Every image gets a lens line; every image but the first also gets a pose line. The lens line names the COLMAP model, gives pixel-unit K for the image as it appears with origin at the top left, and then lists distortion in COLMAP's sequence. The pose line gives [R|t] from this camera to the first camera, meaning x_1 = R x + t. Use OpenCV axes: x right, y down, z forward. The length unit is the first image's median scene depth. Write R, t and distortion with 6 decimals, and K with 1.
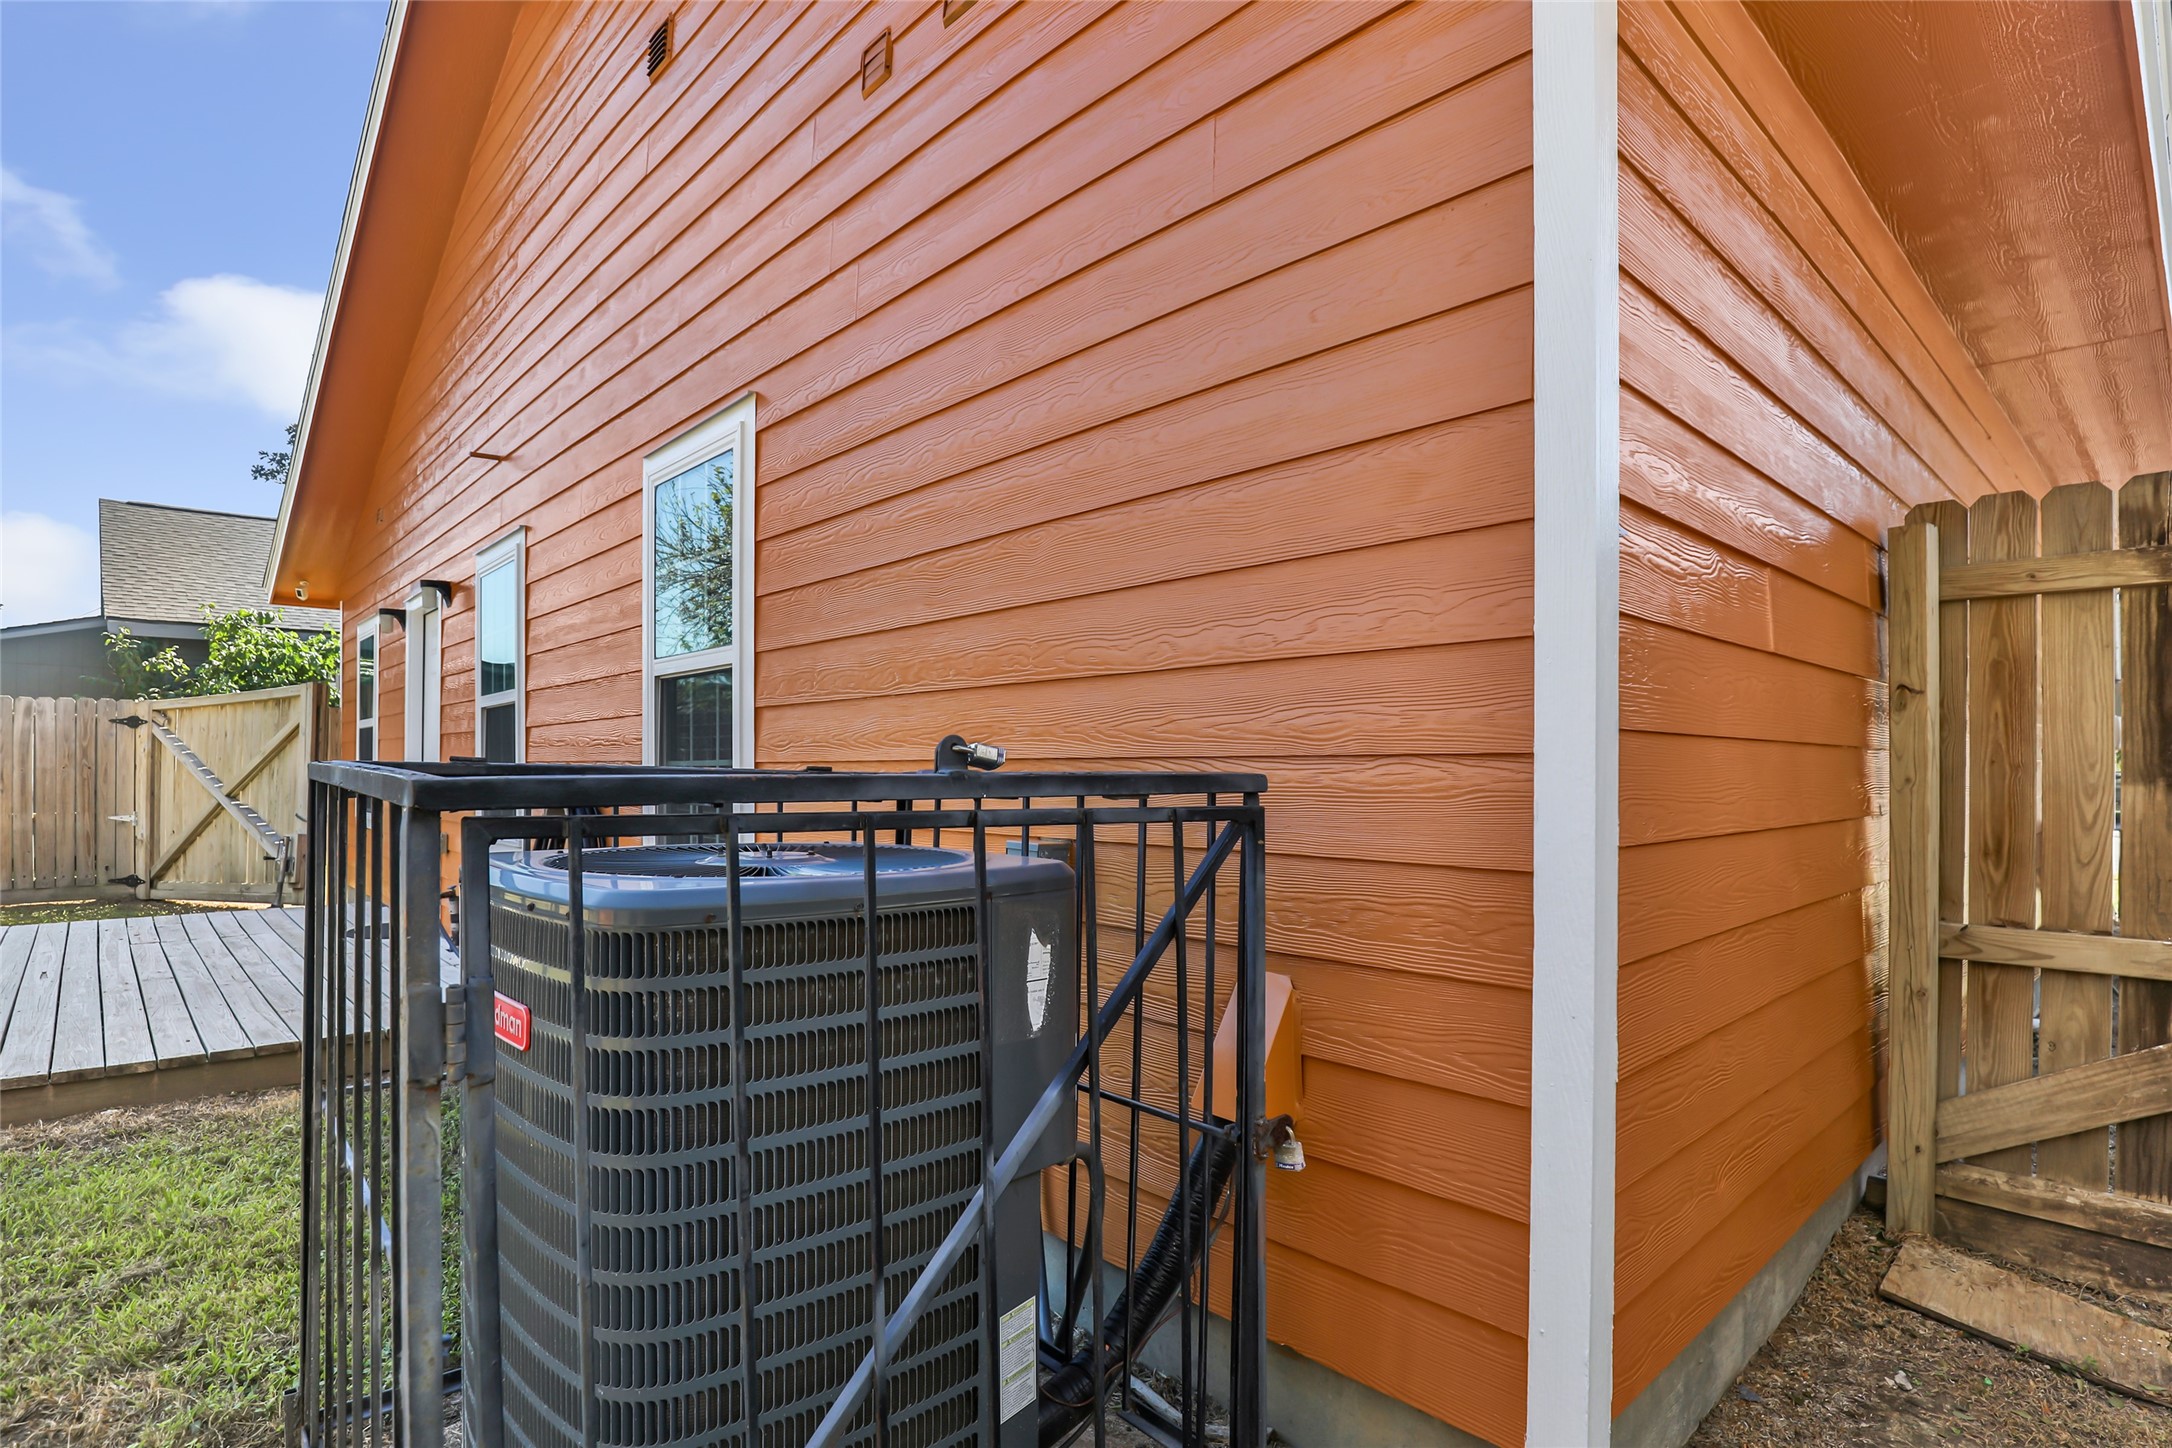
lens RADIAL K [[1051.0, 0, 1110.9], [0, 1051.0, 784.1], [0, 0, 1]] dist [0.001820, -0.000312]
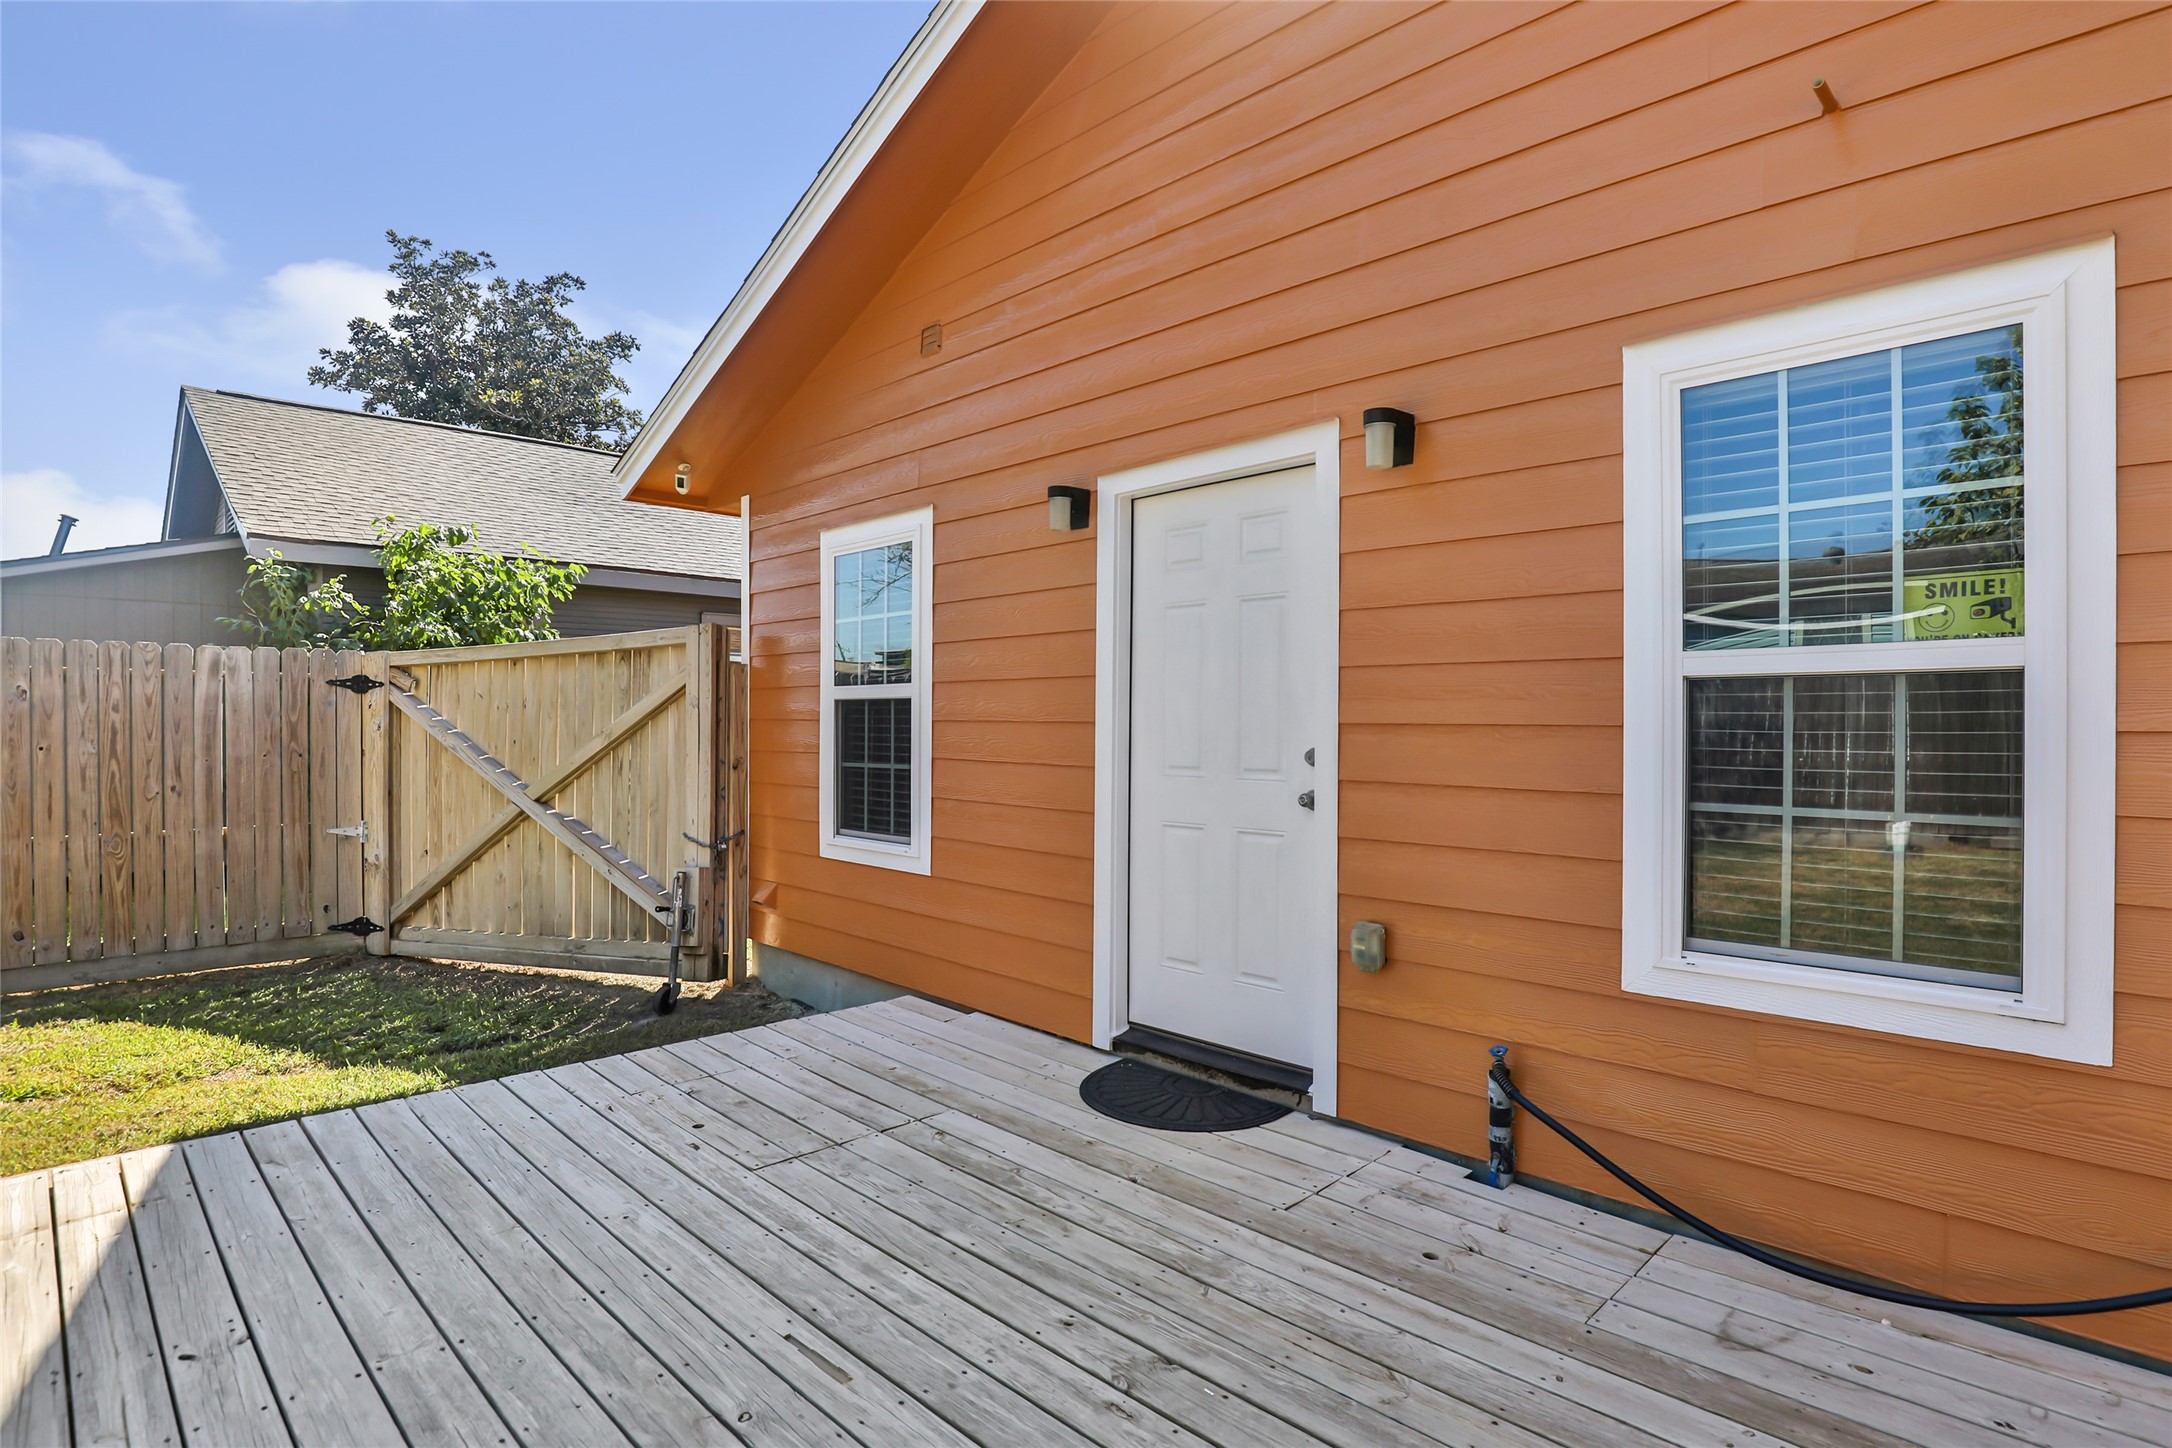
lens RADIAL K [[1051.0, 0, 1084.3], [0, 1051.0, 731.0], [0, 0, 1]] dist [0.001820, -0.000312]
pose [[0.999357, 0.001698, 0.035801, -0.507527], [-0.001467, 0.999978, -0.006479, -0.026631], [-0.035811, 0.006422, 0.999338, 0.330591]]
